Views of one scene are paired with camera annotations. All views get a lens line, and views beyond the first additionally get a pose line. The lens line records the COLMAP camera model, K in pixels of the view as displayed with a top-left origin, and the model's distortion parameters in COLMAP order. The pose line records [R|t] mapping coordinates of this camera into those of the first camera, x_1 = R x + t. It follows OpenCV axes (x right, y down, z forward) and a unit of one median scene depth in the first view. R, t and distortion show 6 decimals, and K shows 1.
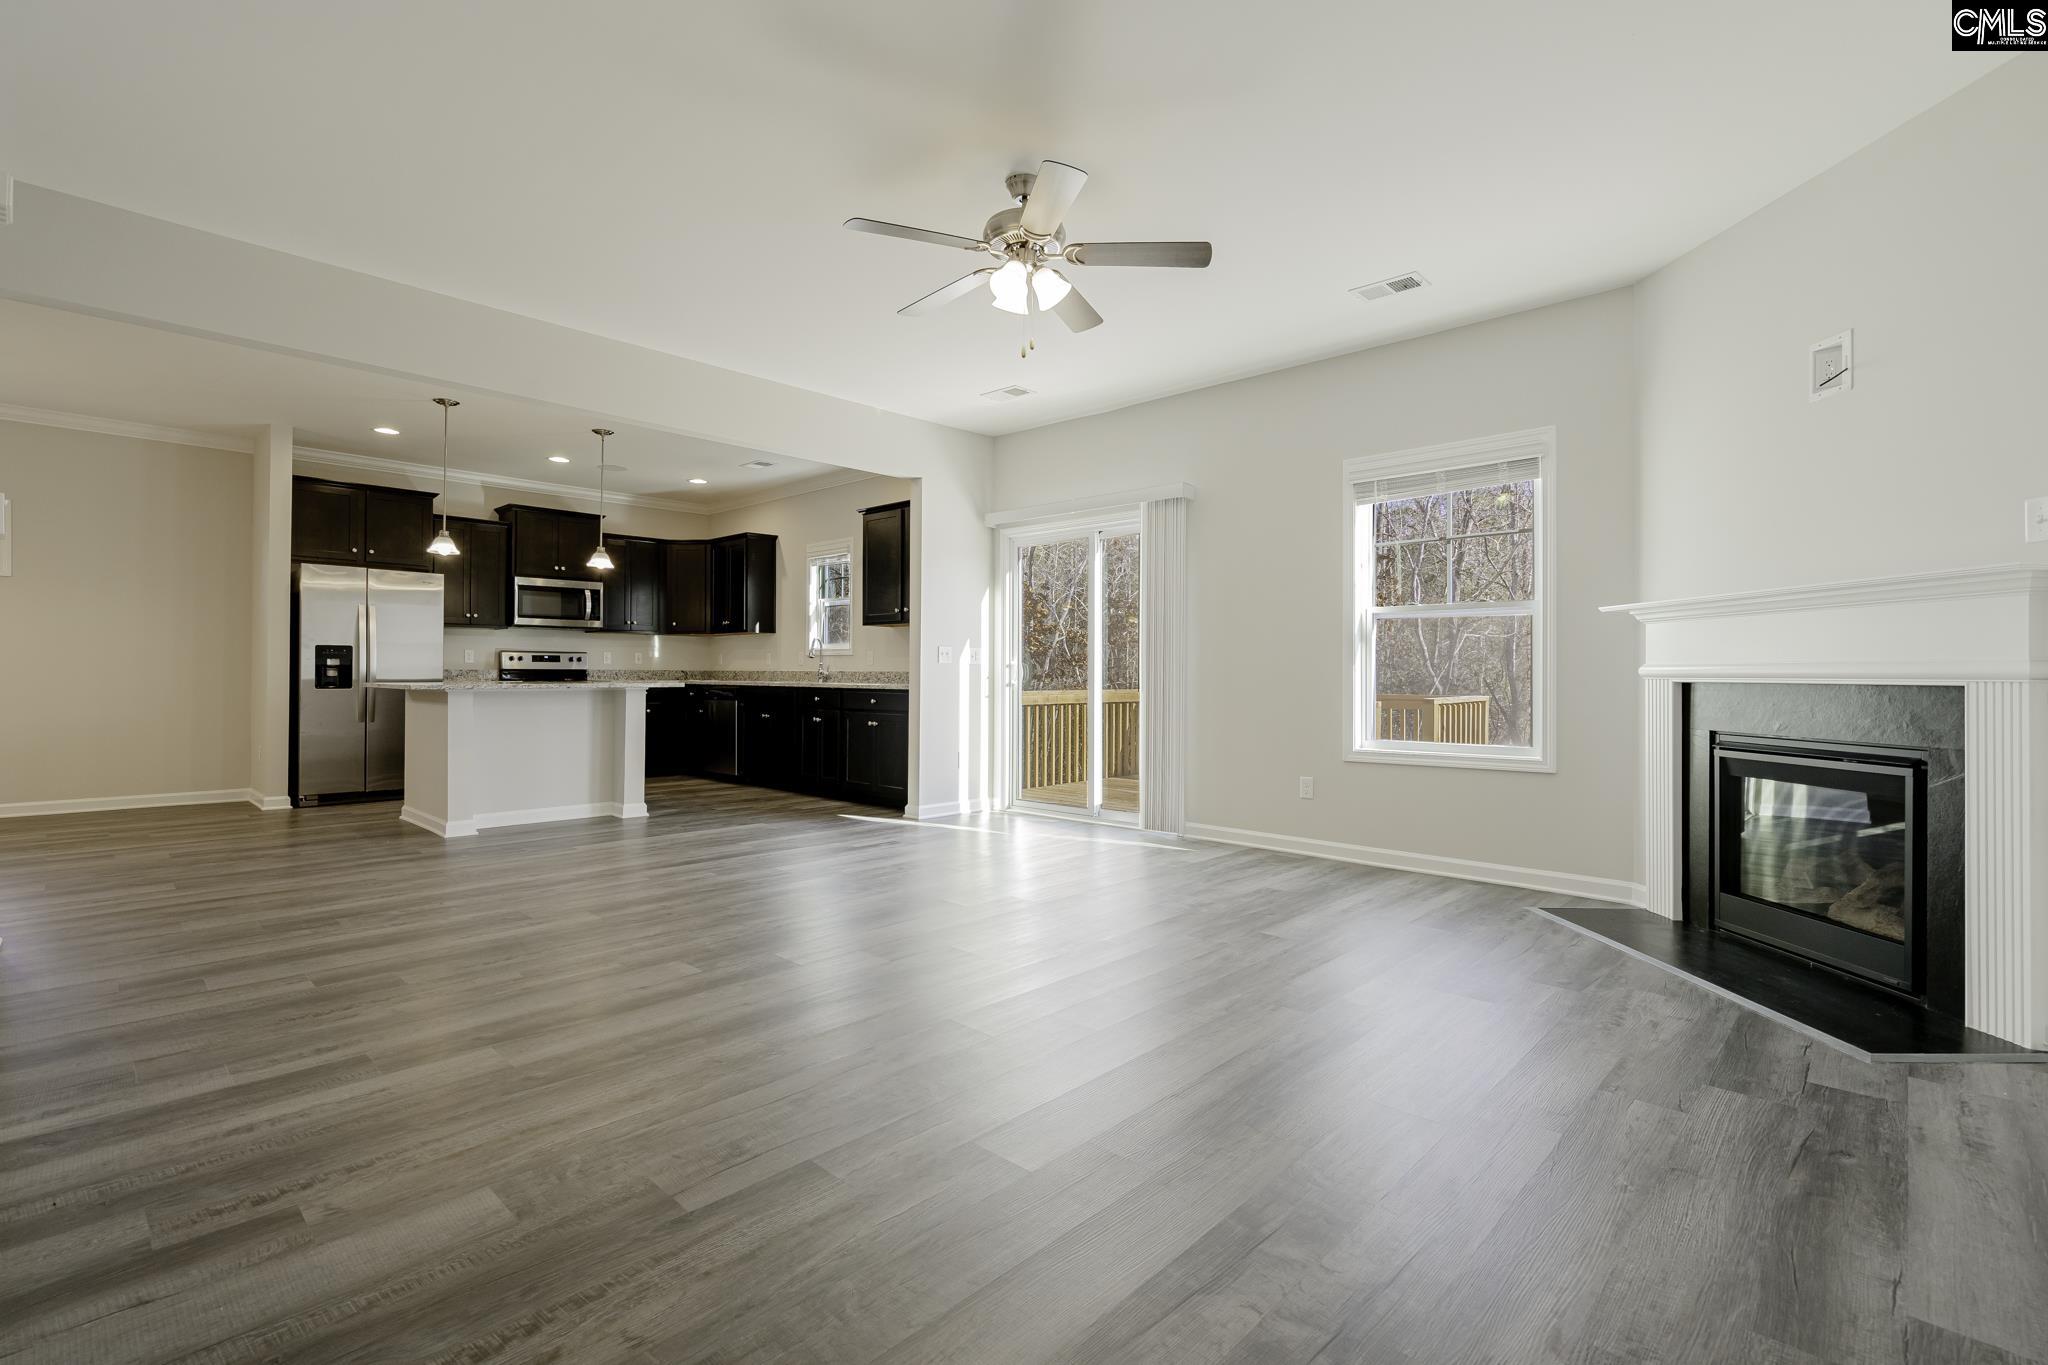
lens RADIAL K [[930.1, 0, 1014.8], [0, 930.1, 674.1], [0, 0, 1]] dist [-0.003723, 0.000562]
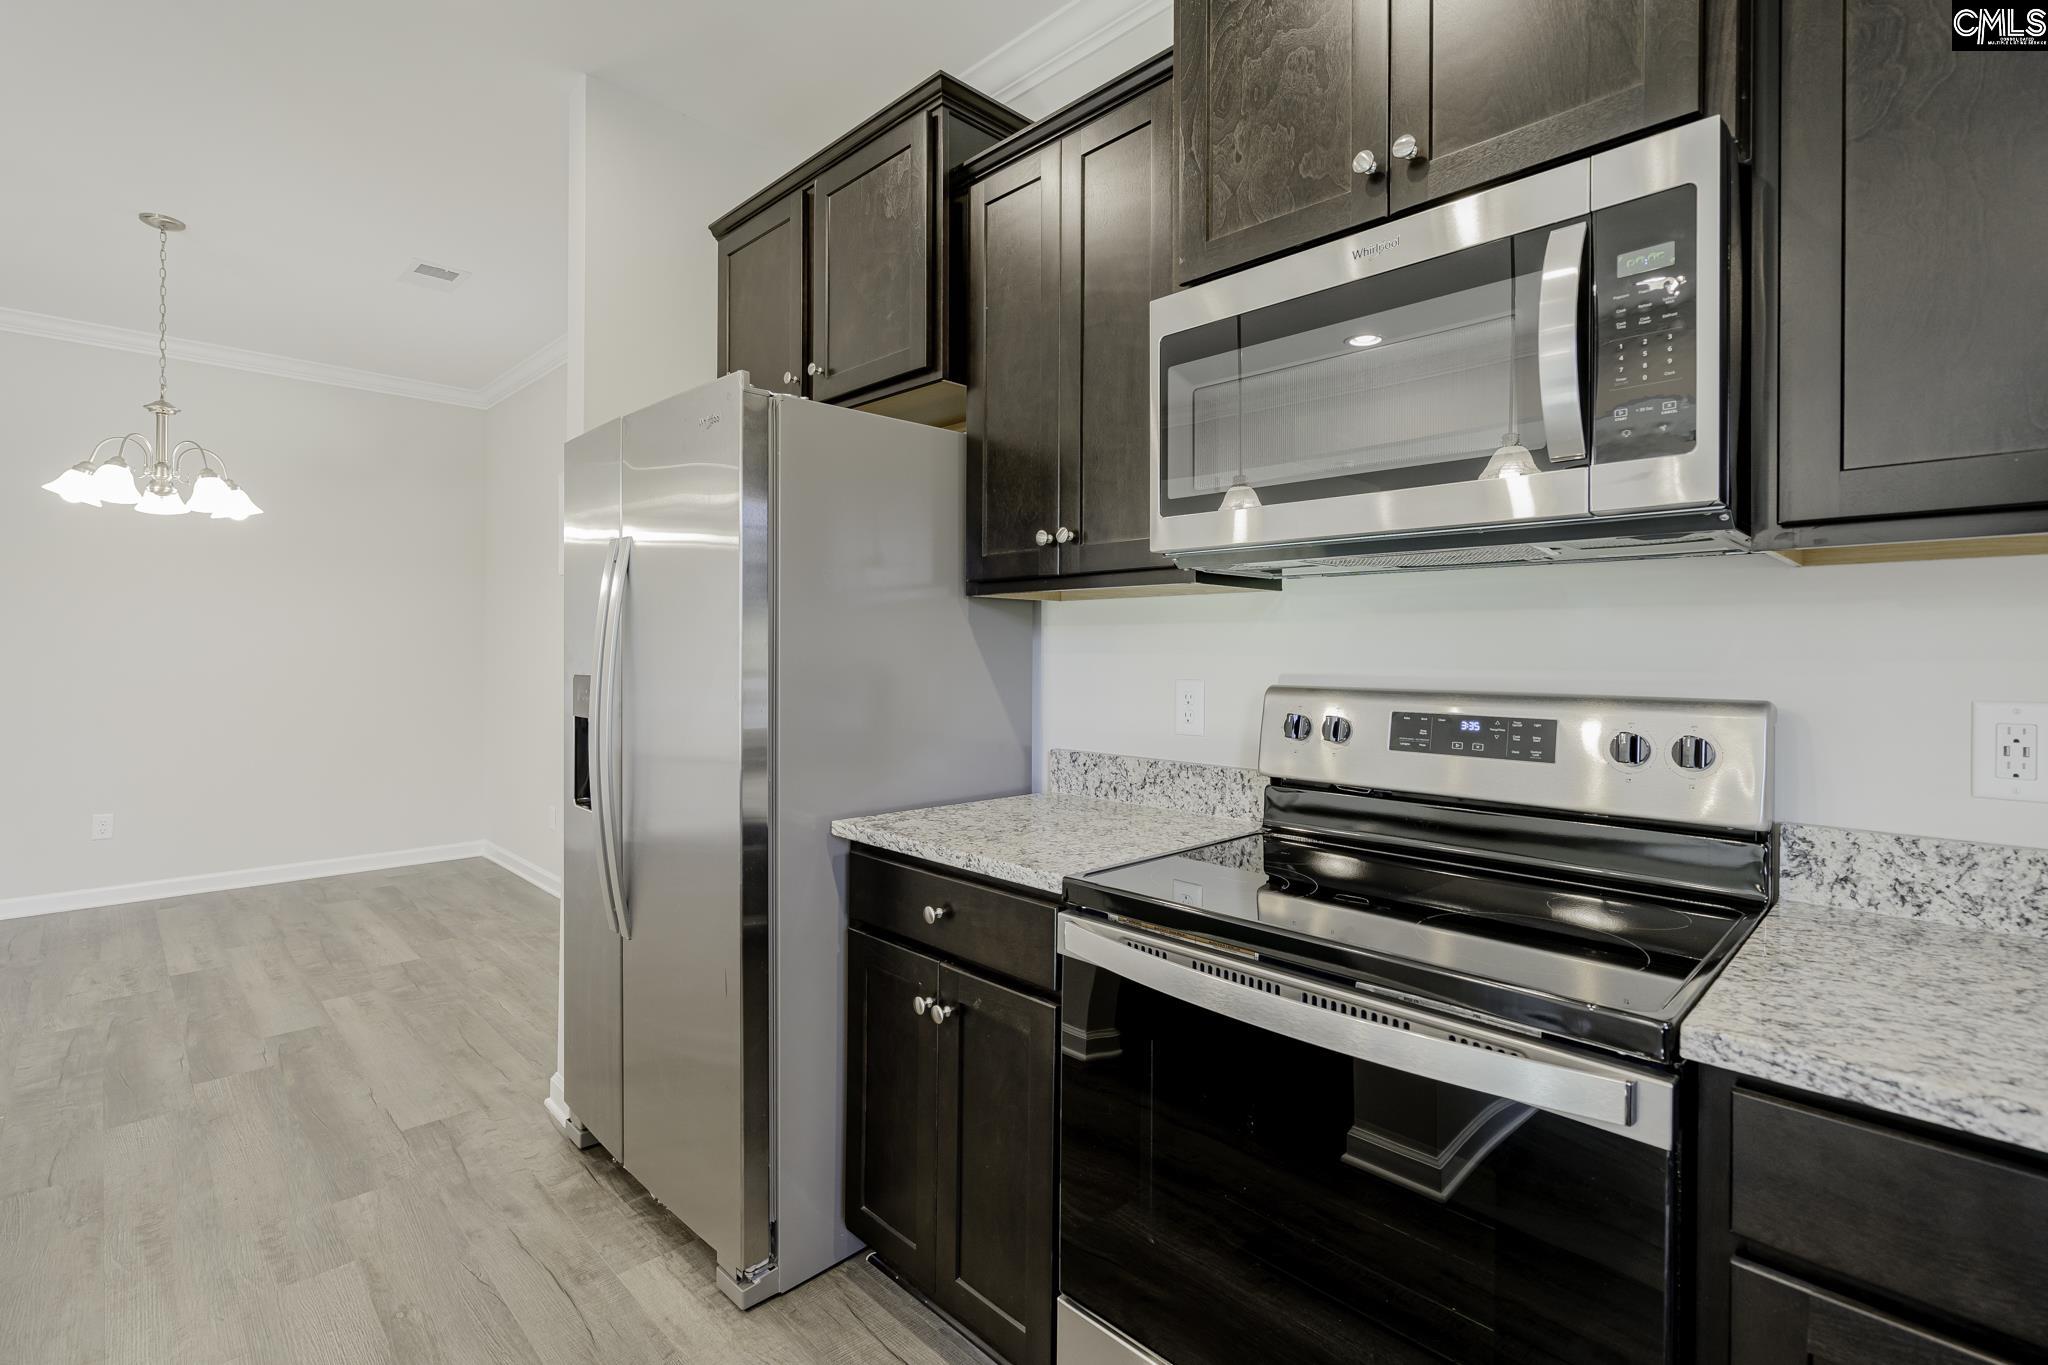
lens RADIAL K [[937.3, 0, 1018.8], [0, 937.3, 656.6], [0, 0, 1]] dist [-0.000832, -0.000434]
pose [[-0.032094, -0.002115, -0.999483, -0.339374], [-0.008012, 0.999966, -0.001859, -0.031576], [0.999453, 0.007949, -0.032110, 0.957233]]
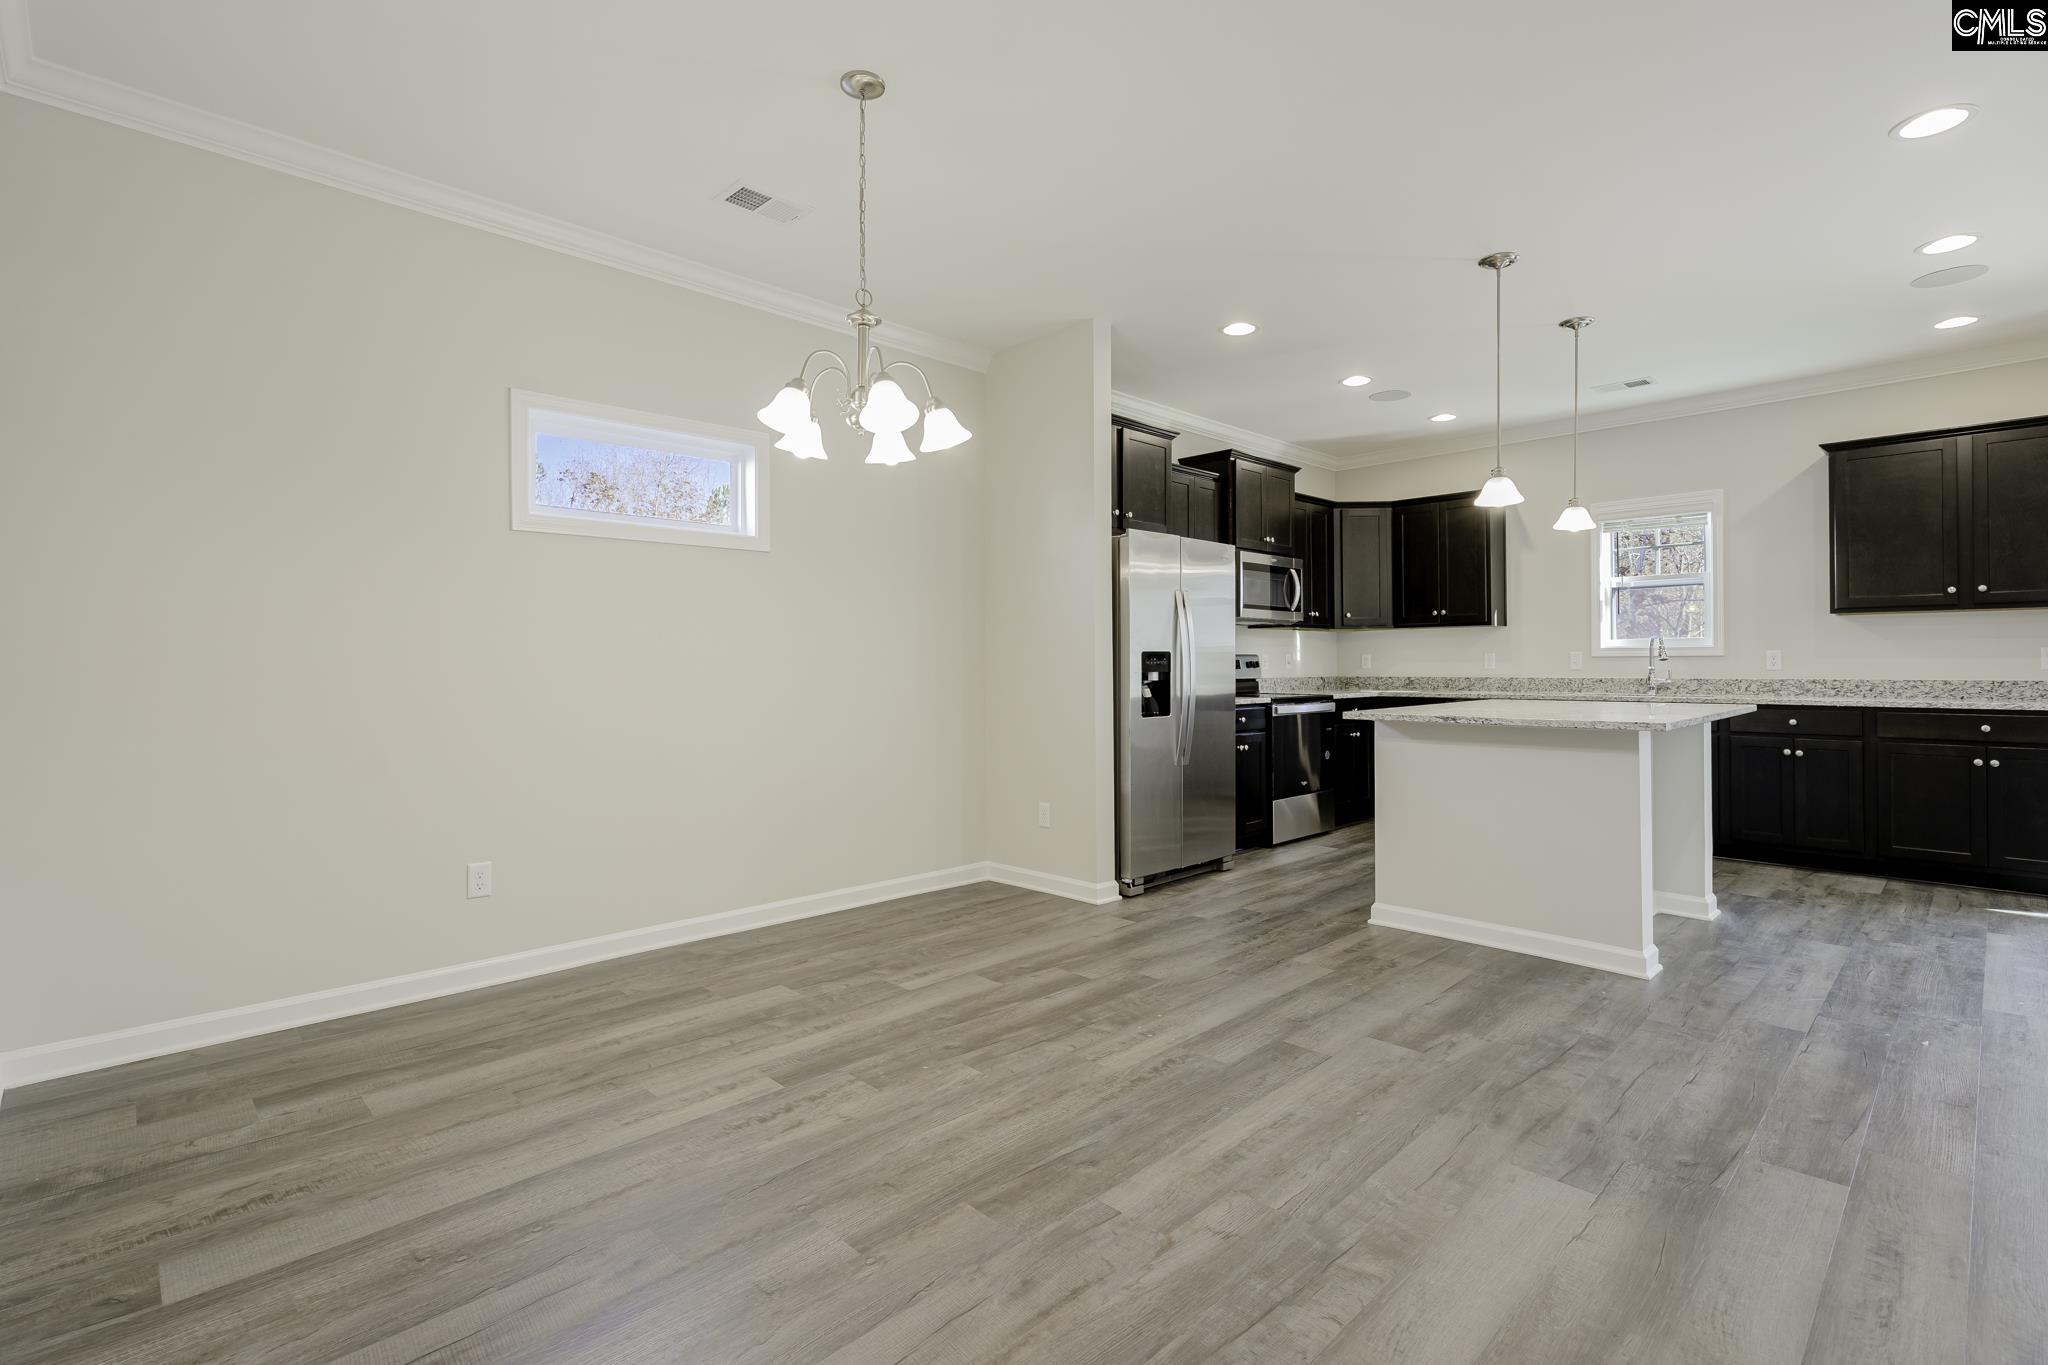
lens RADIAL K [[951.3, 0, 1023.8], [0, 951.3, 659.5], [0, 0, 1]] dist [-0.001396, 0.000635]
pose [[0.999357, -0.011181, -0.034058, -0.664316], [0.010938, 0.999913, -0.007308, -0.017425], [0.034137, 0.006931, 0.999393, 0.259012]]
